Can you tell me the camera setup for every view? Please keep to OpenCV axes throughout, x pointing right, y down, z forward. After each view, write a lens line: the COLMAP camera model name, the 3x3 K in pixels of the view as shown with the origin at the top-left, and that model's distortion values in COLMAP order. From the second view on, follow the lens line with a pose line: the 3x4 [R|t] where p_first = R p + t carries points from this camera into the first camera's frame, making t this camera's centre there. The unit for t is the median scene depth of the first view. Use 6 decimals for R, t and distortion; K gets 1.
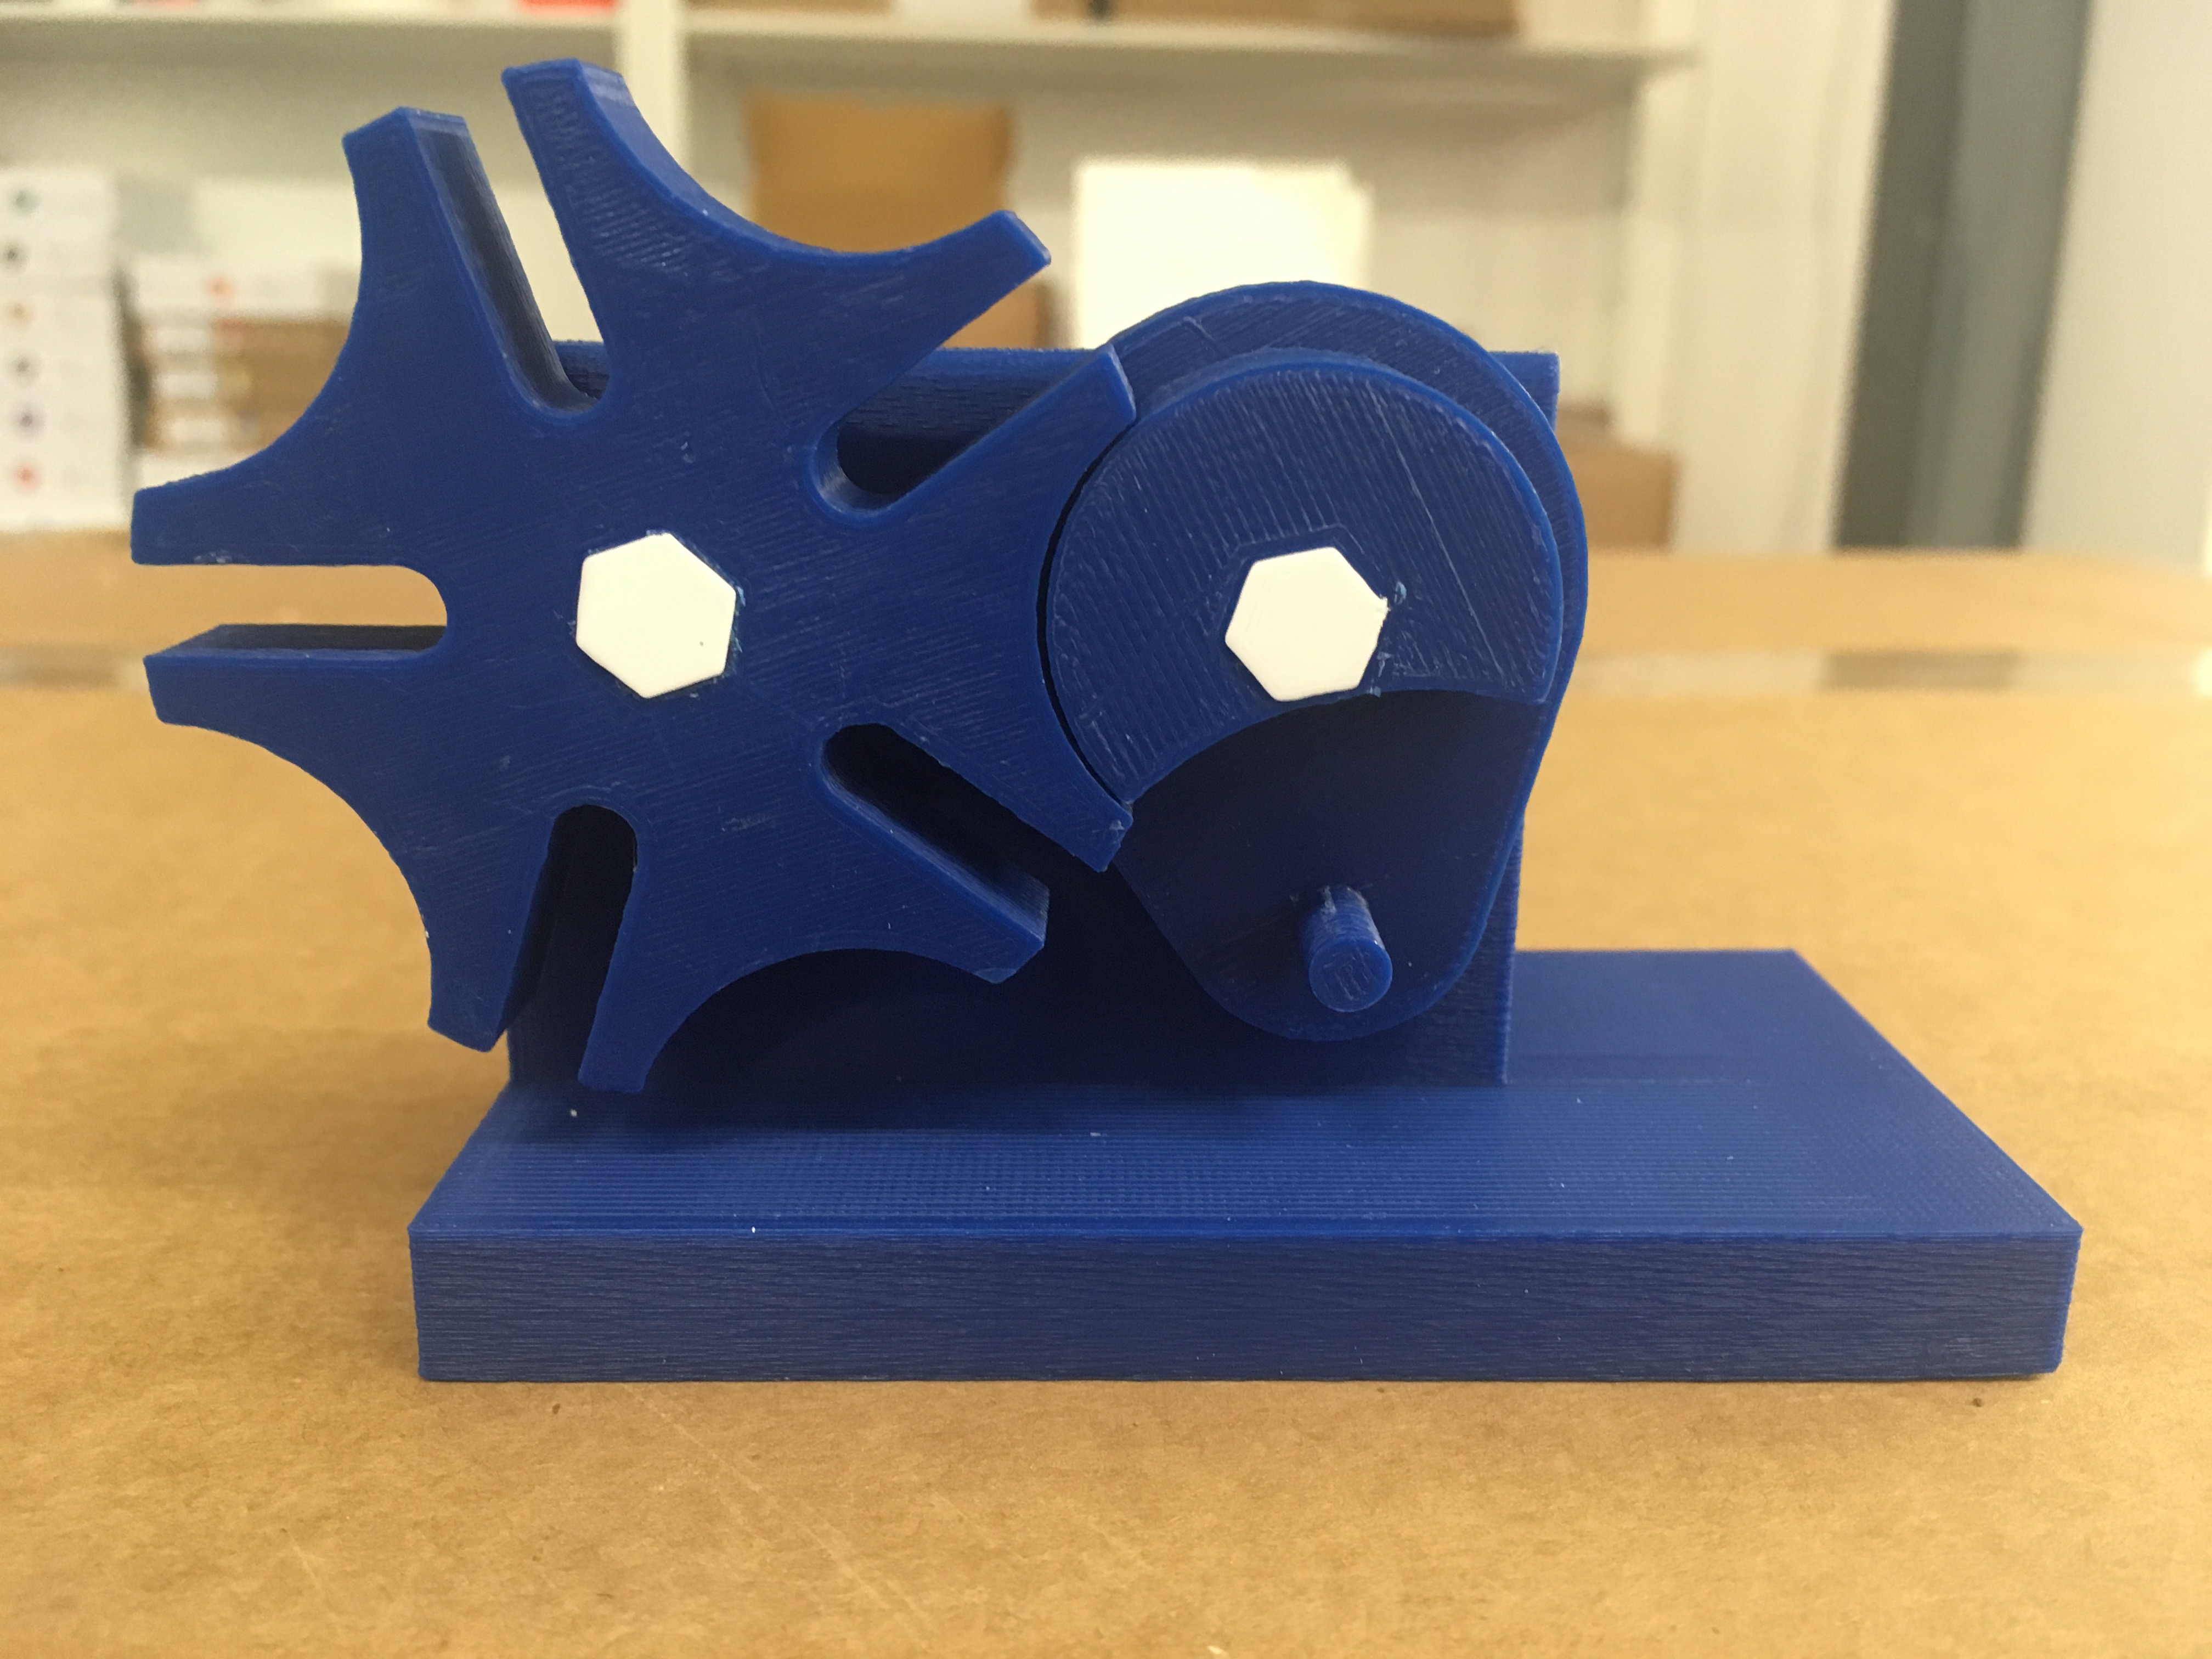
lens RADIAL K [[1925.6, 0, 1117.6], [0, 1925.6, 812.3], [0, 0, 1]] dist [0.067360, -0.157889]
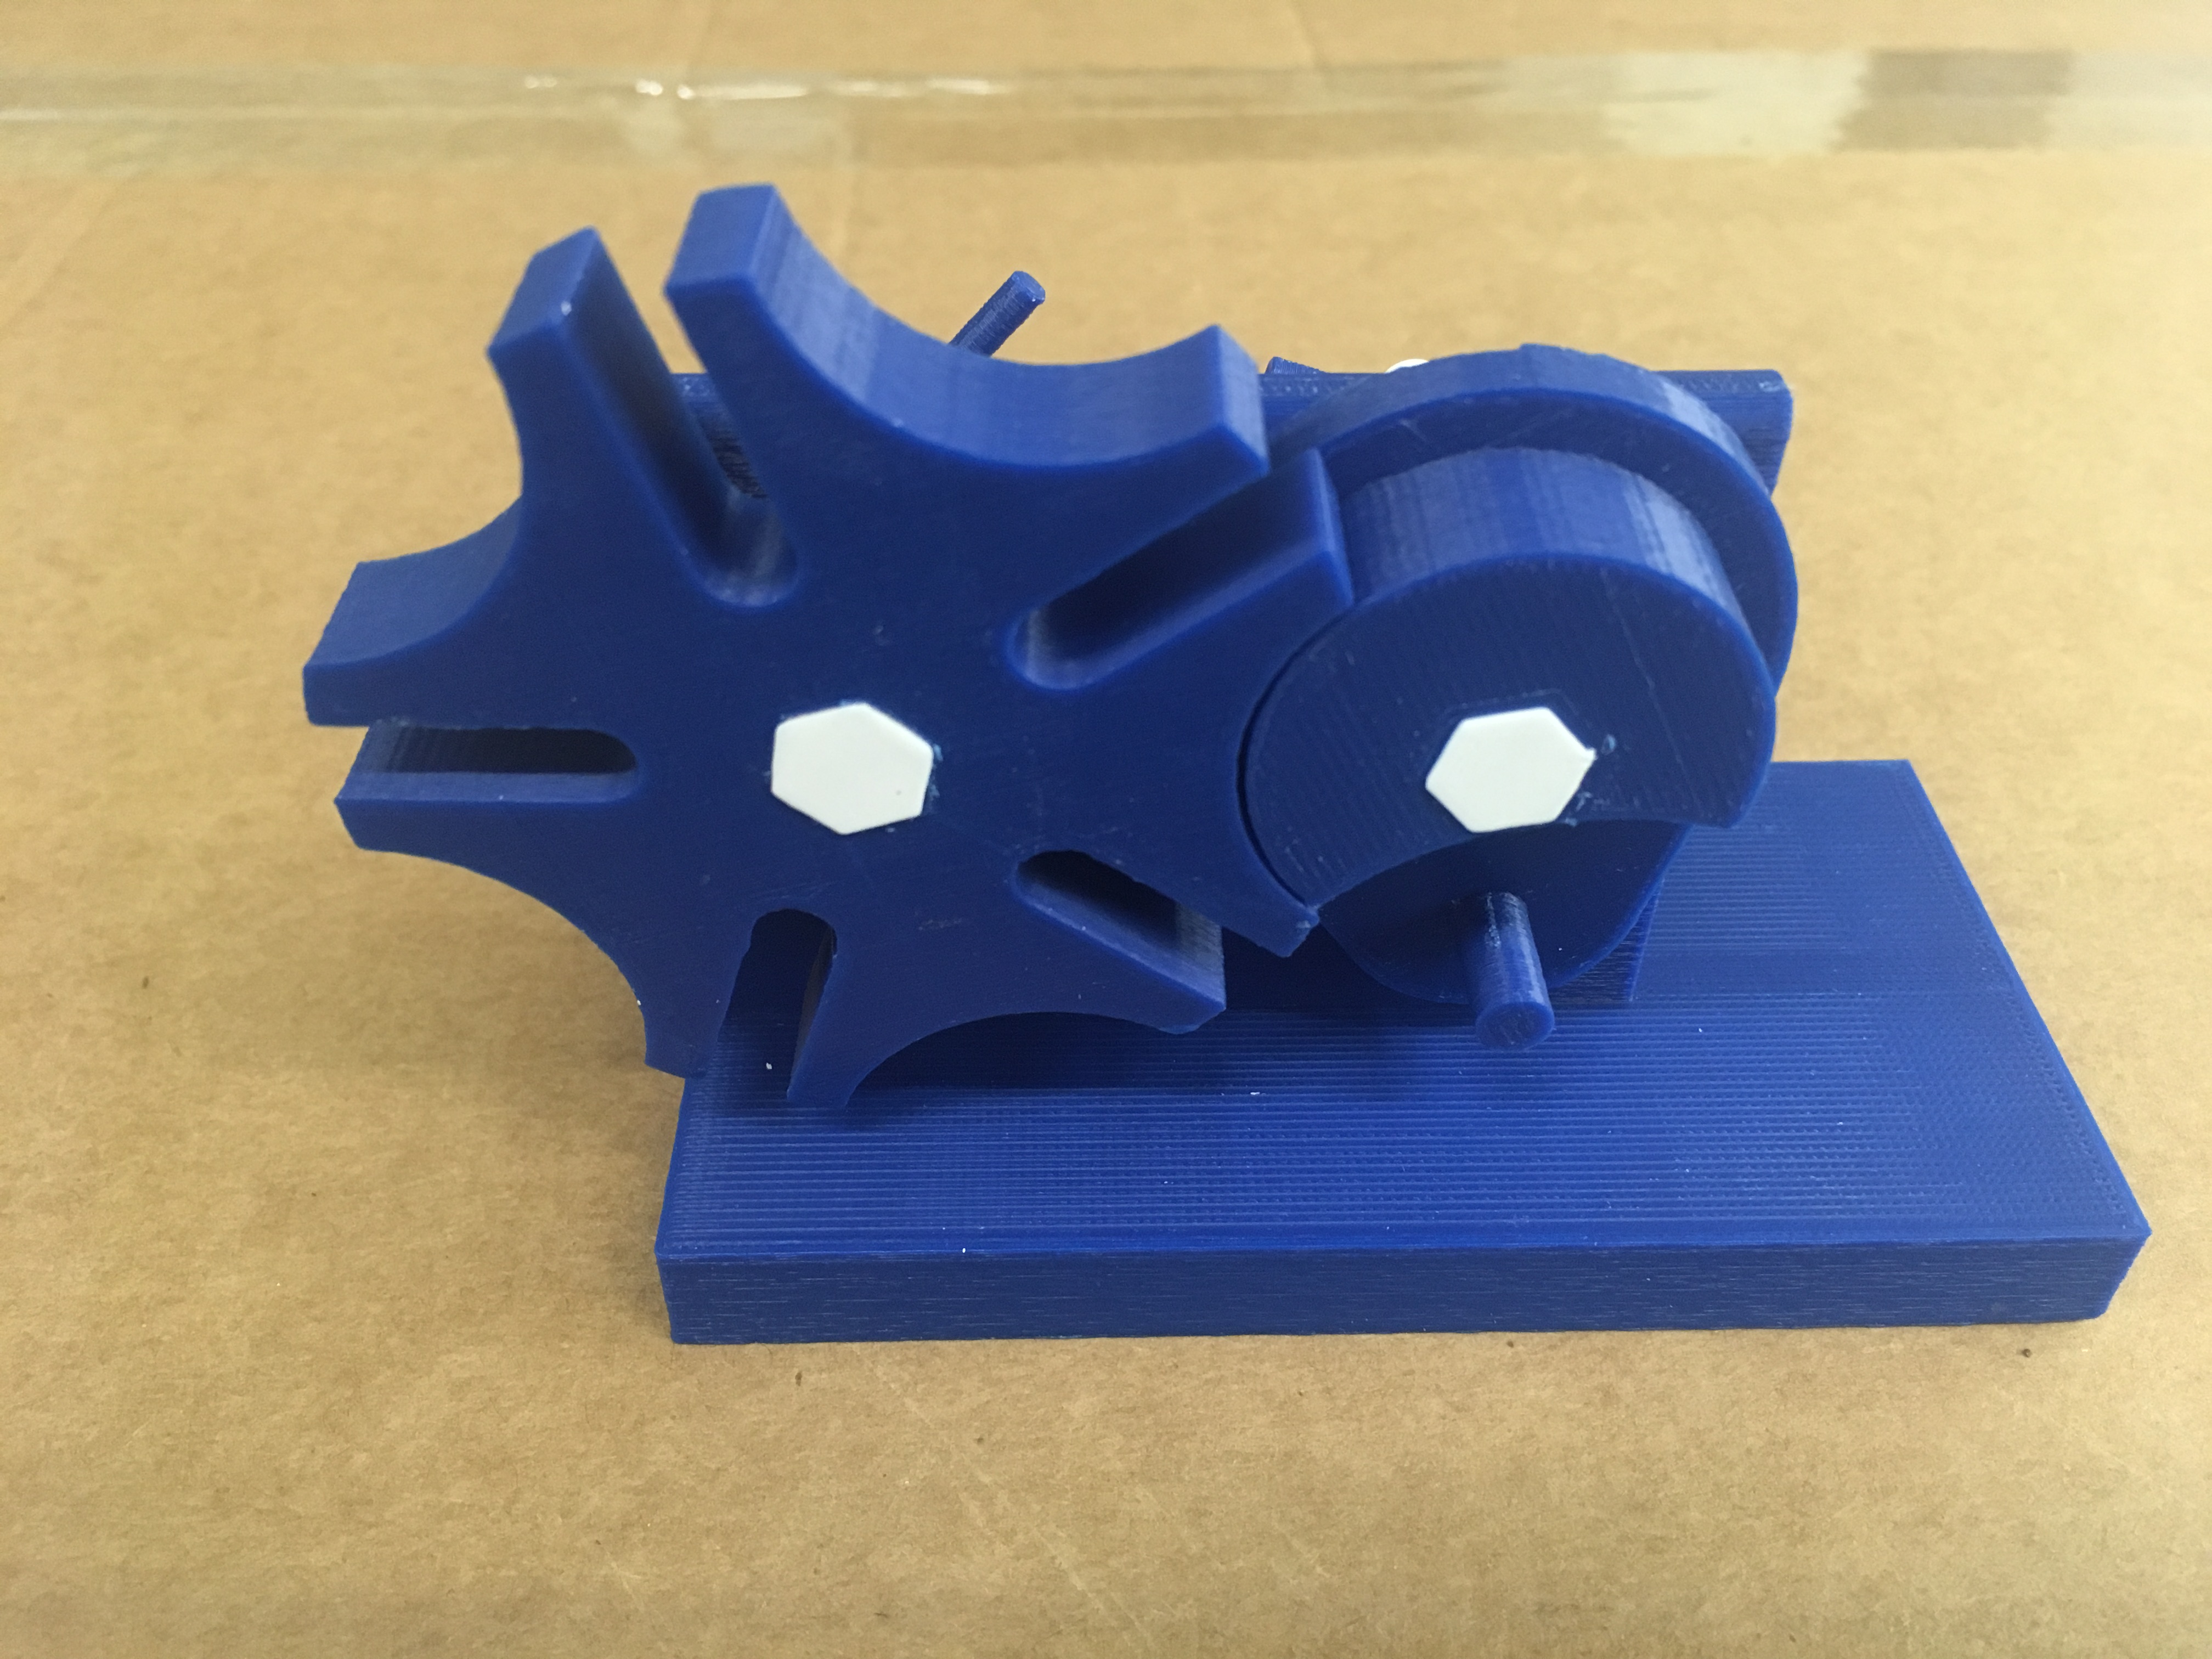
lens RADIAL K [[1925.6, 0, 1117.6], [0, 1925.6, 812.3], [0, 0, 1]] dist [0.067360, -0.157889]
pose [[0.999978, -0.001415, 0.006444, -0.109957], [-0.001411, 0.908259, 0.418405, -0.494868], [-0.006444, -0.418405, 0.908238, 0.096264]]
